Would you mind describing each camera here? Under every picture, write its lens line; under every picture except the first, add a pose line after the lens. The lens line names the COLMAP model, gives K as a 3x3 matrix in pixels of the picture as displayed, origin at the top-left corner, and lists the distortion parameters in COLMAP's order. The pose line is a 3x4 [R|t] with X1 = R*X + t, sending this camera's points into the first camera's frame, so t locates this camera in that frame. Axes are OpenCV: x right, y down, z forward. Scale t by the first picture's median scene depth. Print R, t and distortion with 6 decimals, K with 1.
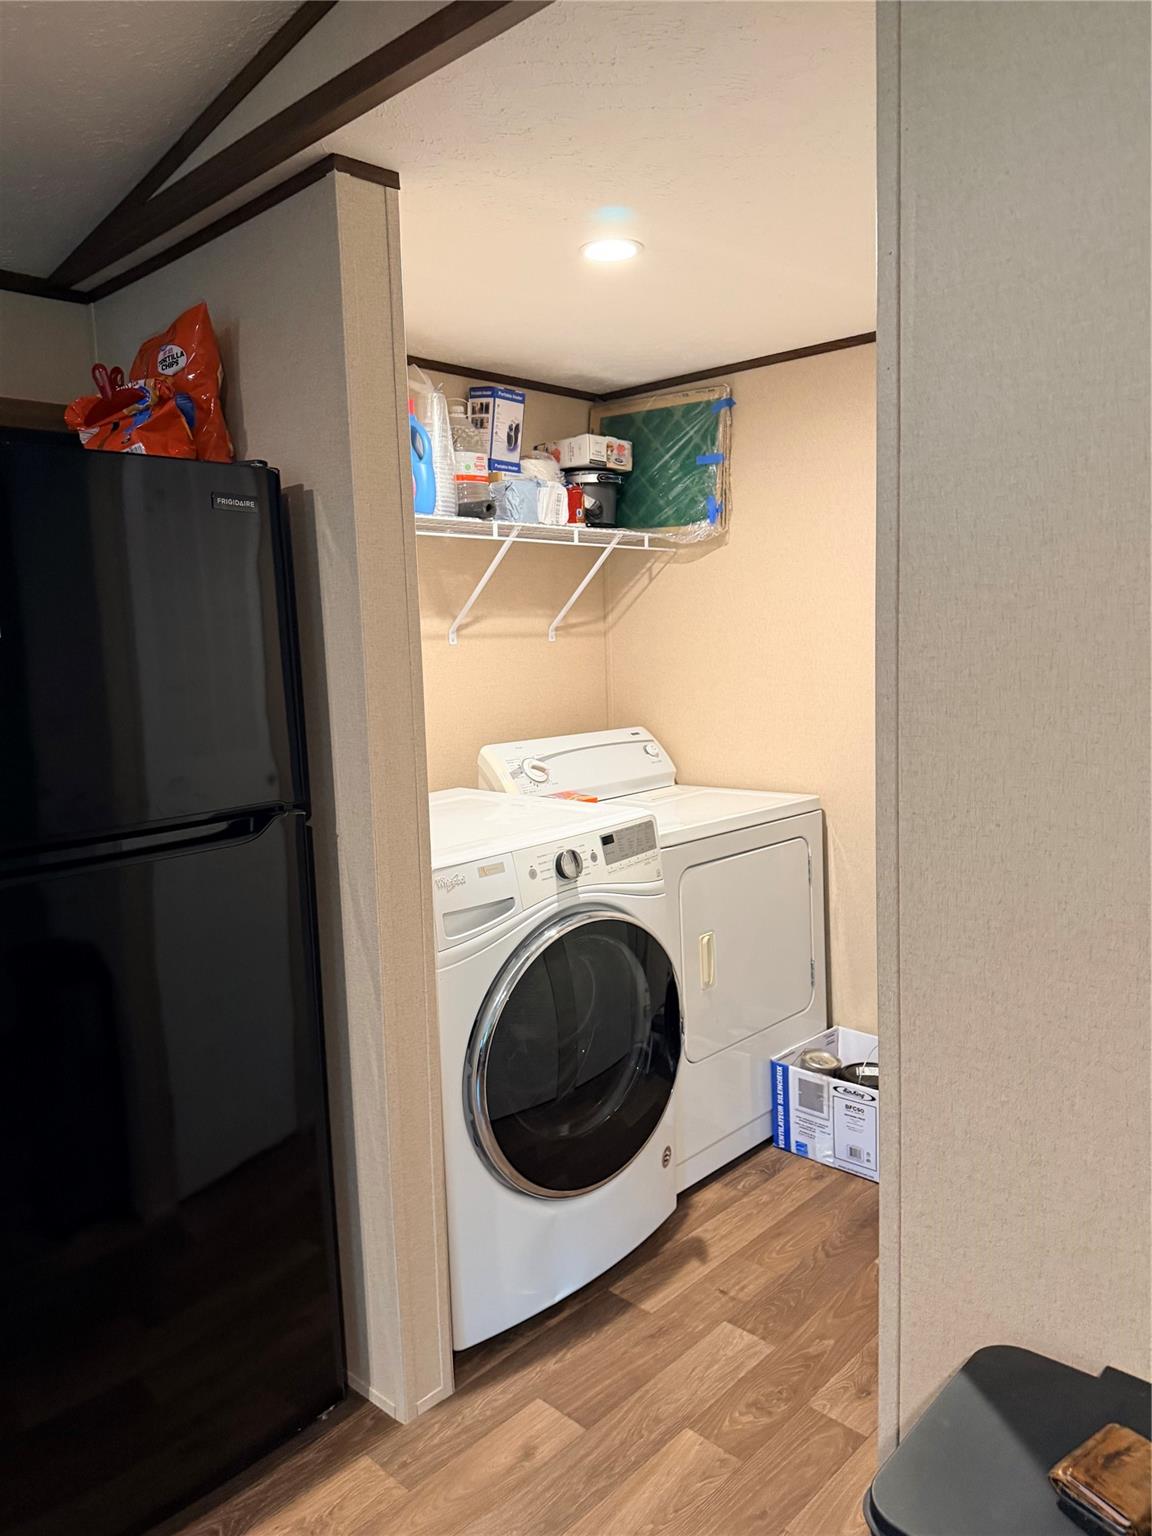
lens RADIAL K [[1095.5, 0, 585.3], [0, 1095.5, 767.0], [0, 0, 1]] dist [0.051869, -0.036429]
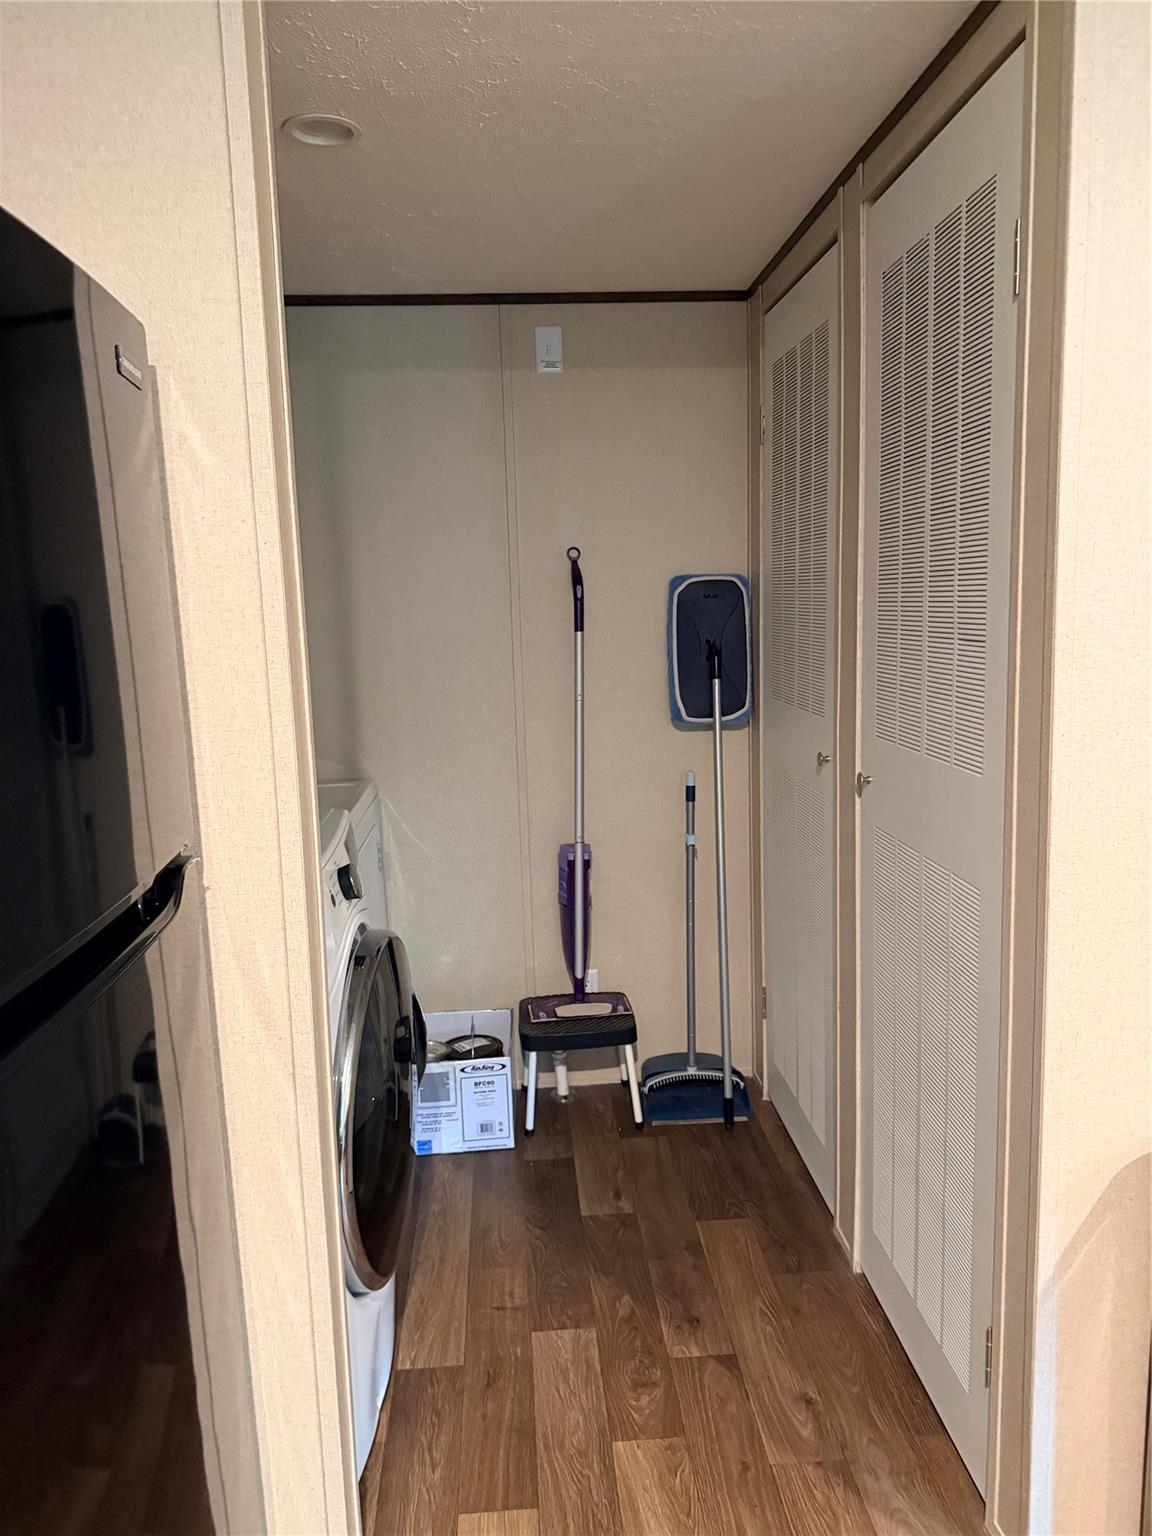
lens RADIAL K [[1095.5, 0, 585.7], [0, 1095.5, 757.7], [0, 0, 1]] dist [0.051869, -0.036429]
pose [[0.678107, -0.097610, 0.728452, -0.531449], [0.096998, 0.994358, 0.042946, -0.020521], [-0.728534, 0.041536, 0.683749, 0.339943]]
